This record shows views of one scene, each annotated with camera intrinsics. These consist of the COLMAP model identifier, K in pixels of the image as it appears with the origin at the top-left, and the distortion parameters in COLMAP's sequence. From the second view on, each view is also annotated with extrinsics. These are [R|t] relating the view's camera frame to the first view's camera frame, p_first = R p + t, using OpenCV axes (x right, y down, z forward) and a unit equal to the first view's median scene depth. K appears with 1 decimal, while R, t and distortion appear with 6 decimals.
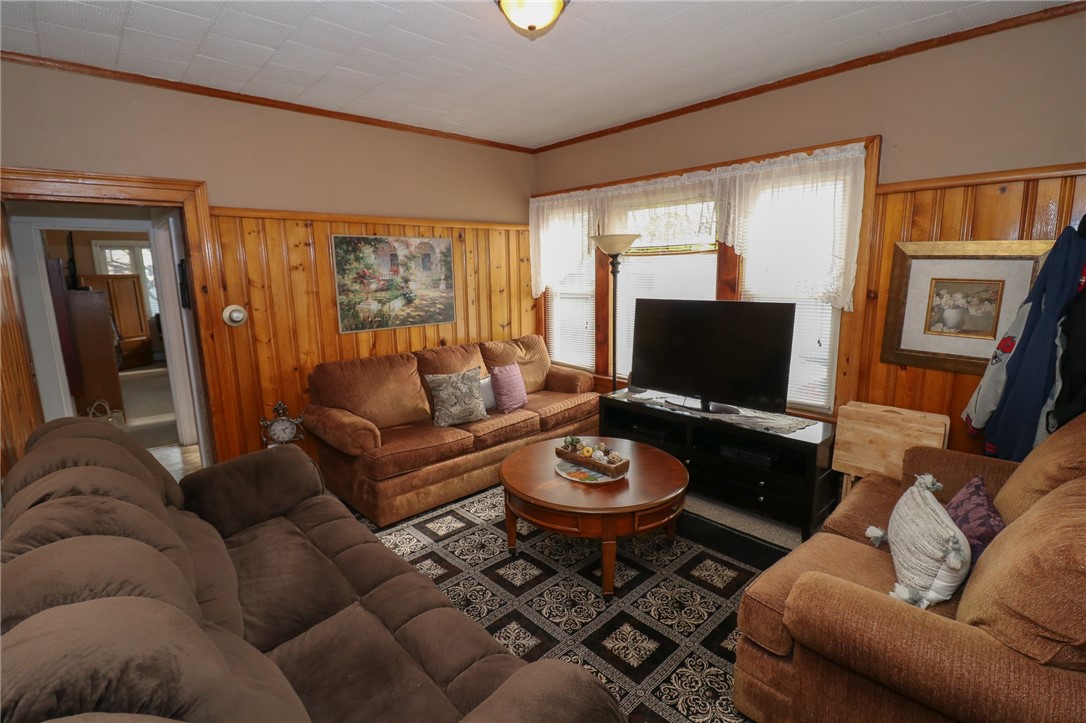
lens RADIAL K [[499.2, 0, 543.0], [0, 499.2, 361.5], [0, 0, 1]] dist [-0.002373, -0.007970]
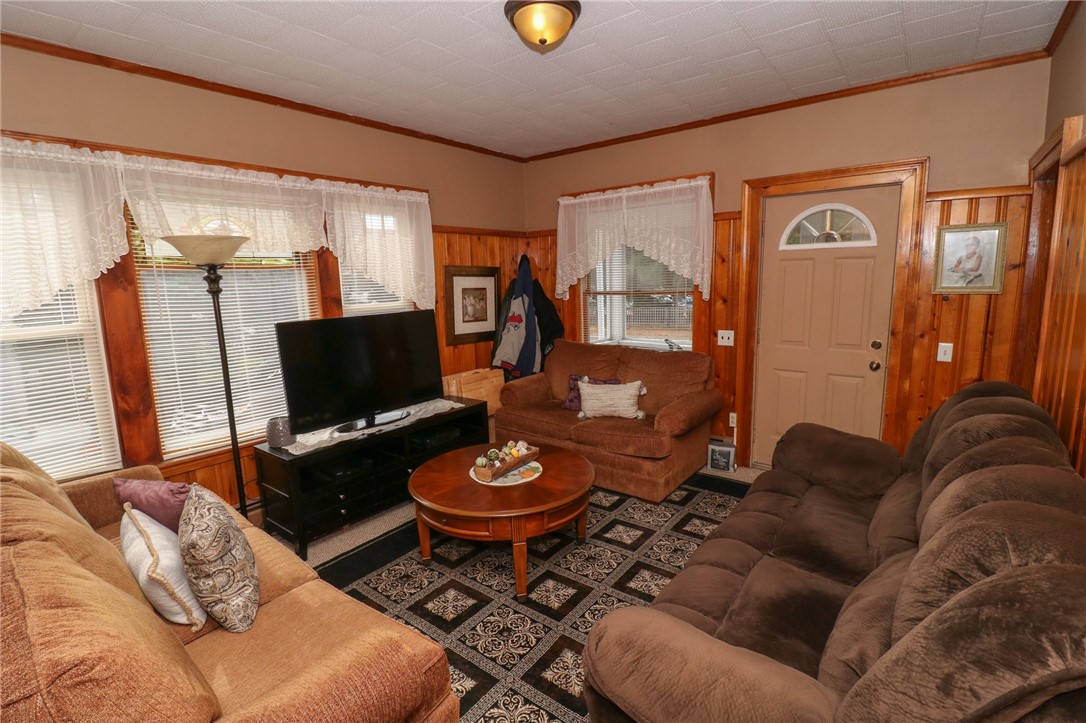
lens RADIAL K [[499.2, 0, 543.0], [0, 499.2, 361.5], [0, 0, 1]] dist [-0.002373, -0.007970]
pose [[-0.158856, -0.141209, 0.977151, -0.857728], [0.210609, 0.962092, 0.173272, -0.159685], [-0.964577, 0.233322, -0.123094, 0.974598]]
